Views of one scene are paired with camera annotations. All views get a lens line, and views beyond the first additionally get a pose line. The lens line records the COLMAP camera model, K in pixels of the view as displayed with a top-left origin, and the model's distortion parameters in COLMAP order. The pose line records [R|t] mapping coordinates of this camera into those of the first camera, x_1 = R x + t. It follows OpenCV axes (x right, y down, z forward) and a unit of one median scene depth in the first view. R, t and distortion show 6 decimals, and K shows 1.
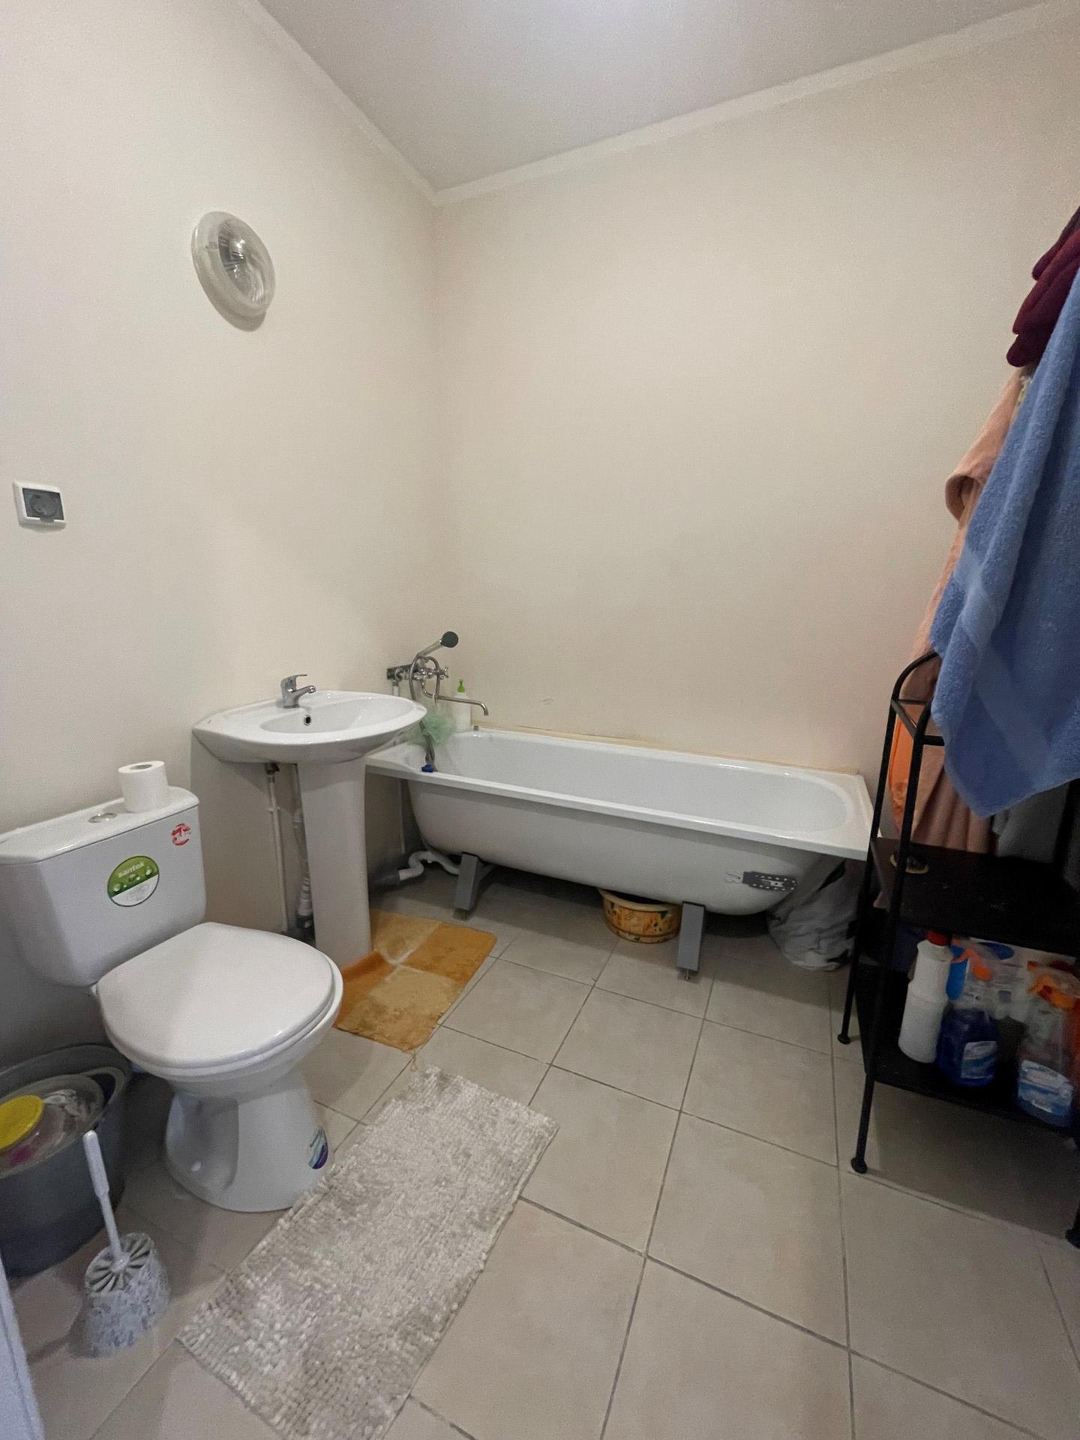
lens RADIAL K [[579.2, 0, 543.1], [0, 579.2, 718.9], [0, 0, 1]] dist [-0.016037, 0.007420]
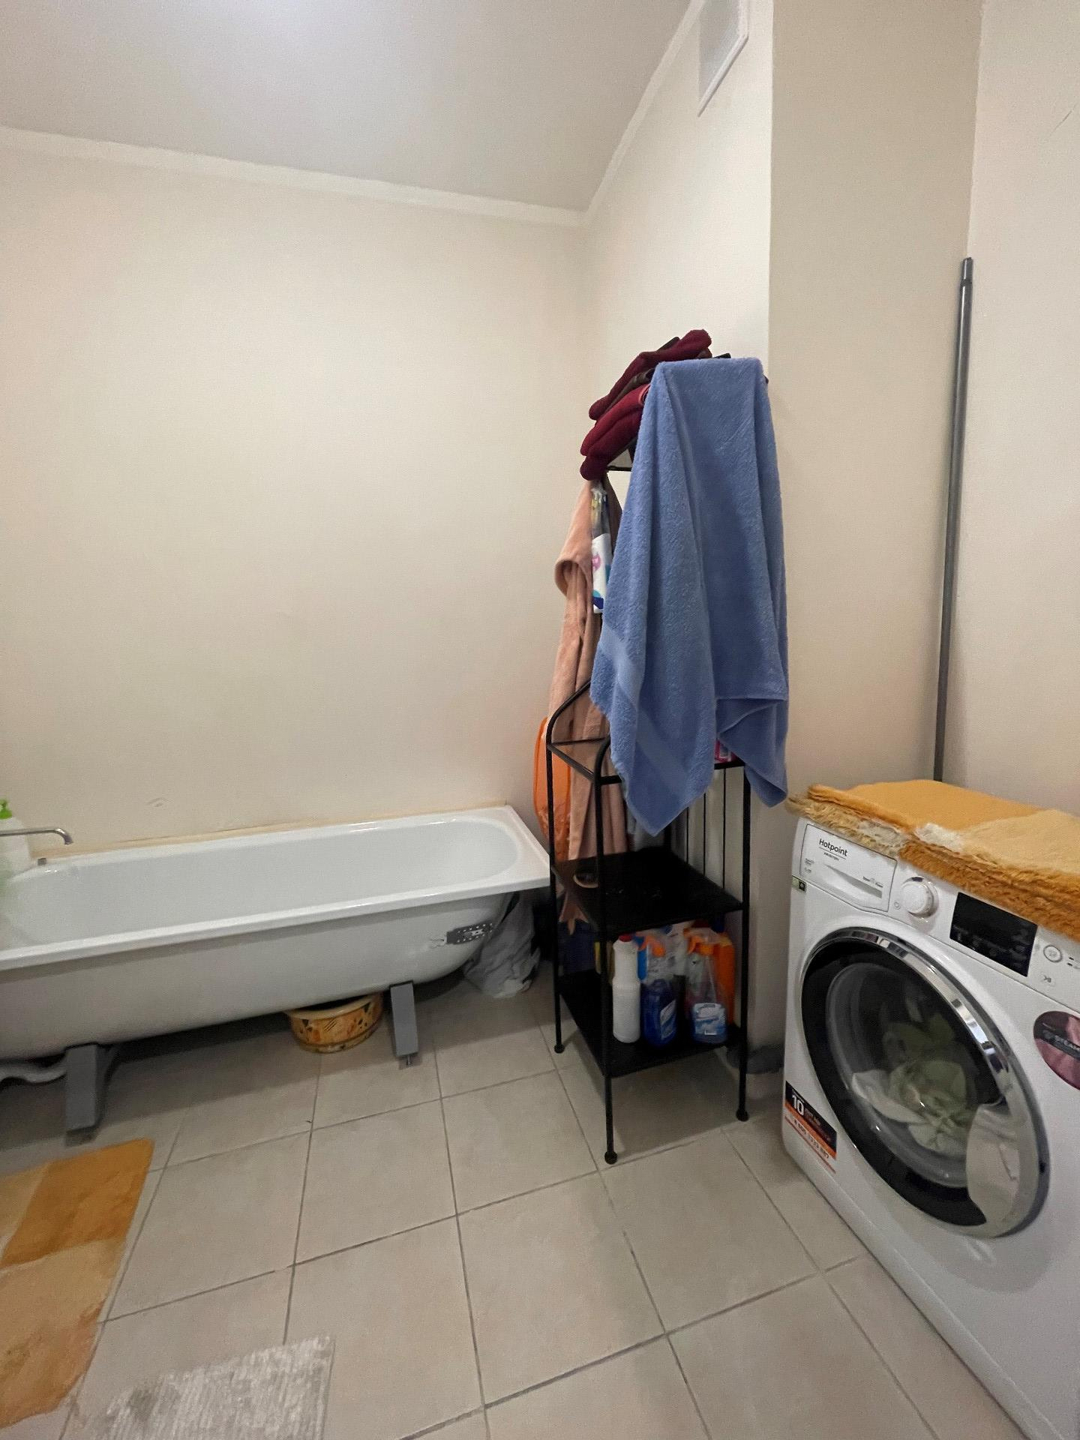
lens RADIAL K [[578.7, 0, 541.6], [0, 578.7, 719.5], [0, 0, 1]] dist [-0.001204, -0.000610]
pose [[0.767252, -0.143373, 0.625114, -0.102479], [0.183901, 0.982945, -0.000273, -0.068756], [-0.614414, 0.115169, 0.780533, 0.071821]]
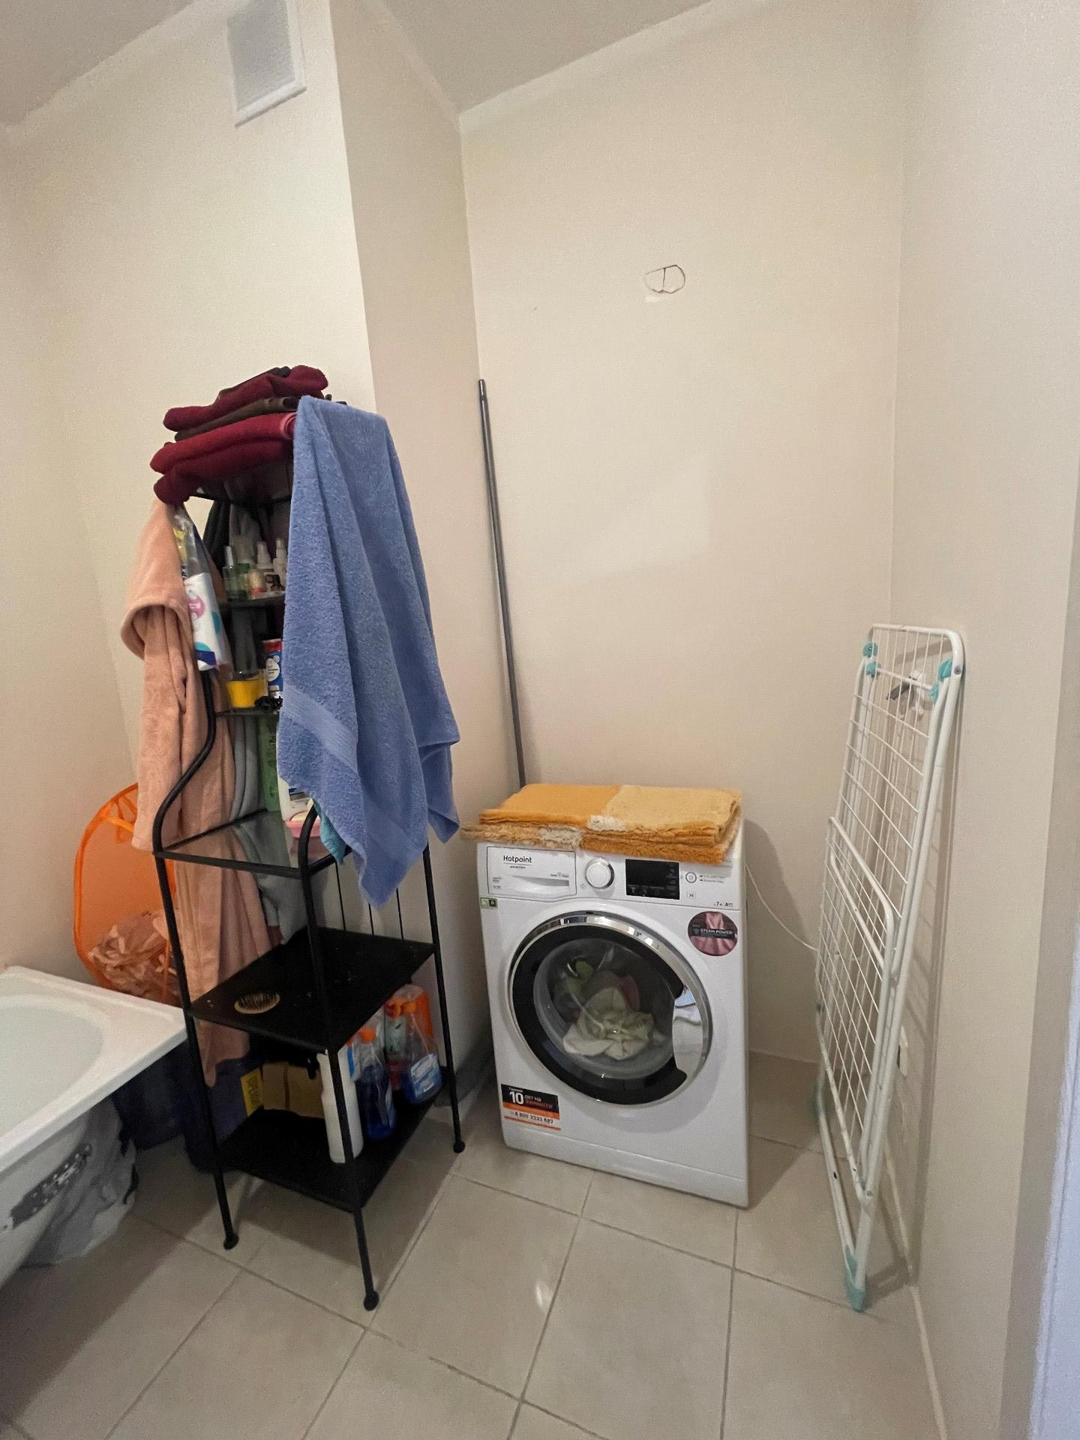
lens RADIAL K [[578.7, 0, 541.6], [0, 578.7, 719.5], [0, 0, 1]] dist [-0.001204, -0.000610]
pose [[-0.036619, -0.171470, 0.984509, -0.179515], [0.286453, 0.942028, 0.174725, -0.166237], [-0.957394, 0.288413, 0.014622, 0.314979]]
